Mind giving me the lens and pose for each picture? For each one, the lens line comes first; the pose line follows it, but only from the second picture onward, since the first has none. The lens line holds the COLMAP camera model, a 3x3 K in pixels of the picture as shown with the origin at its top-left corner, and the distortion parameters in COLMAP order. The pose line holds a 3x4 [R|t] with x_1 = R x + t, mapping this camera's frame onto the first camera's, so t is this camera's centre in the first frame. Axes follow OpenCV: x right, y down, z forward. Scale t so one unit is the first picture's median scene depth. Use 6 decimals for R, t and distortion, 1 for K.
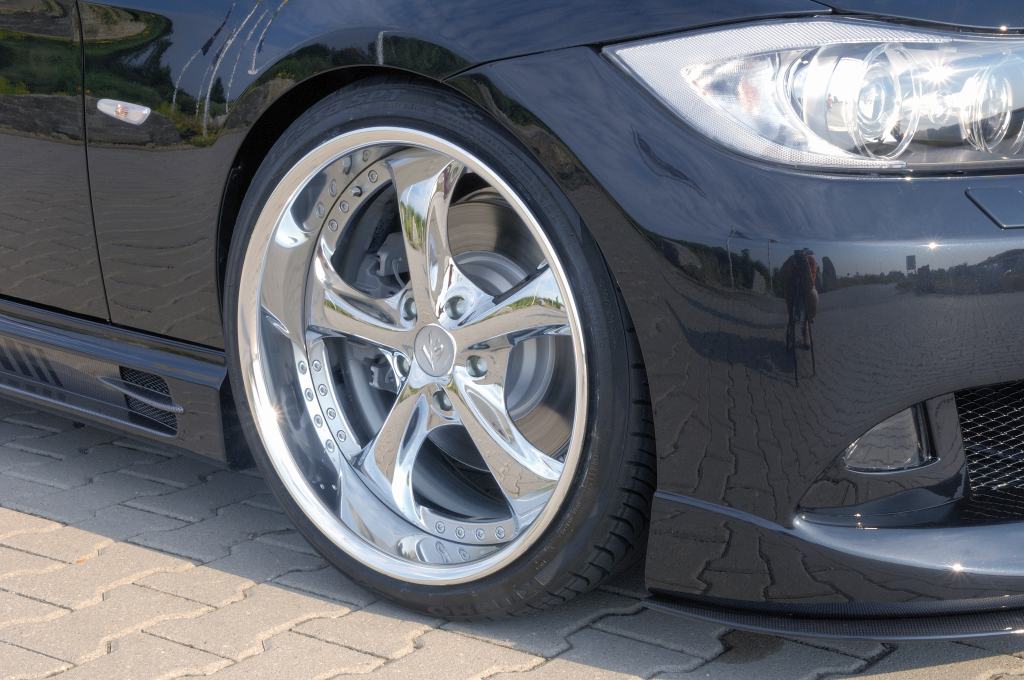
lens RADIAL K [[1673.3, 0, 512.0], [0, 1673.3, 340.0], [0, 0, 1]] dist [0.146622, 0.036371]
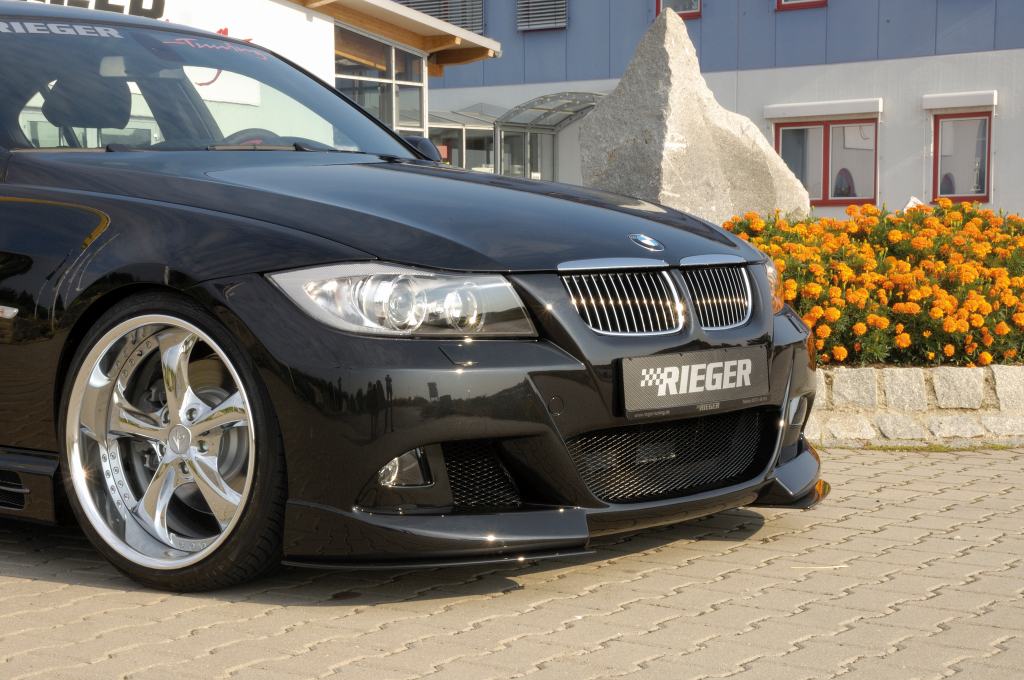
lens RADIAL K [[1812.3, 0, 512.0], [0, 1812.3, 340.0], [0, 0, 1]] dist [0.278451, -0.015242]
pose [[0.997143, 0.009492, 0.074941, 0.159257], [0.001889, 0.988630, -0.150357, 0.194360], [-0.075517, 0.150069, 0.985787, -0.968321]]
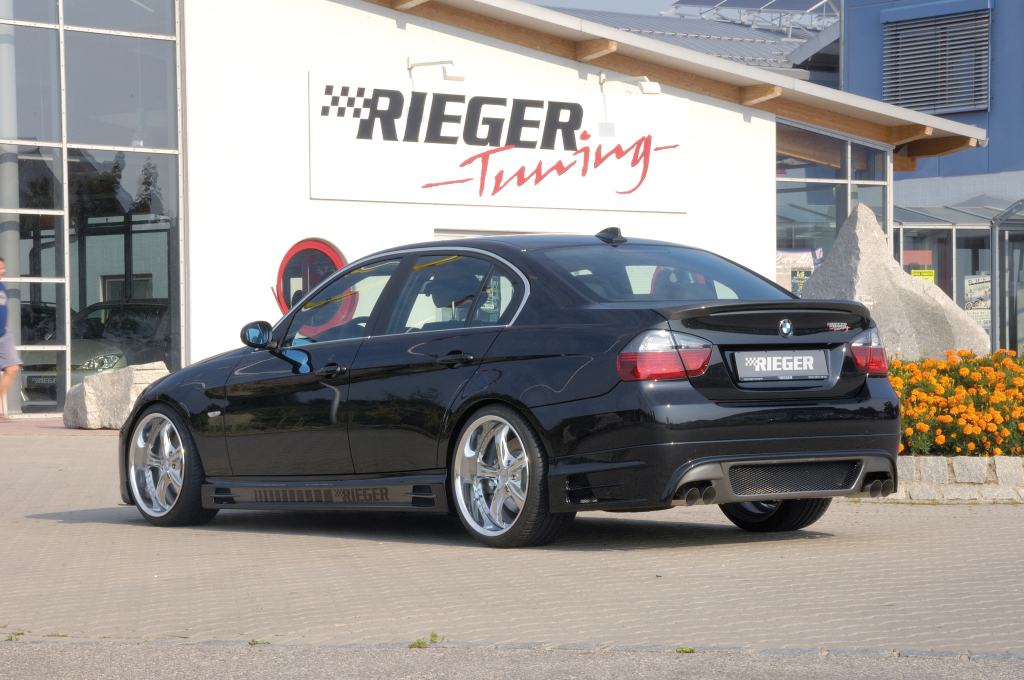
lens RADIAL K [[3111.6, 0, 512.0], [0, 3111.6, 340.0], [0, 0, 1]] dist [0.612841, 1.470990]
pose [[0.985168, 0.007235, -0.171443, 0.316674], [-0.042829, 0.977858, -0.204839, 0.328252], [0.166164, 0.209143, 0.963664, -1.649777]]
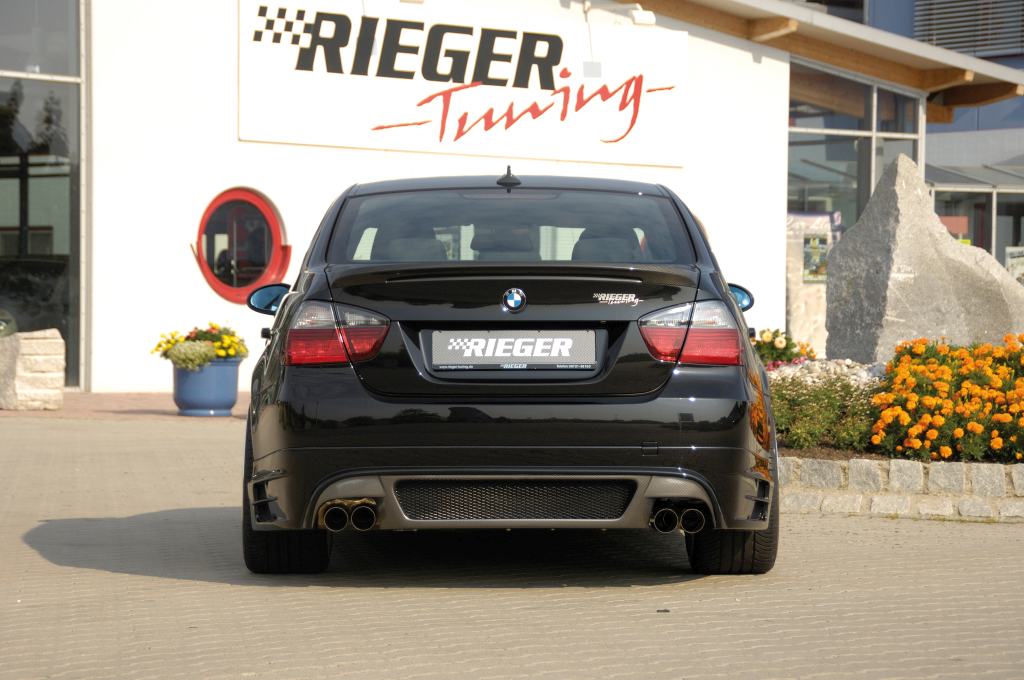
lens RADIAL K [[3519.1, 0, 512.0], [0, 3519.1, 340.0], [0, 0, 1]] dist [0.855180, 0.553682]
pose [[0.986689, 0.028121, -0.160170, 0.302129], [-0.060054, 0.978323, -0.198187, 0.312751], [0.151125, 0.205168, 0.966989, -1.573980]]
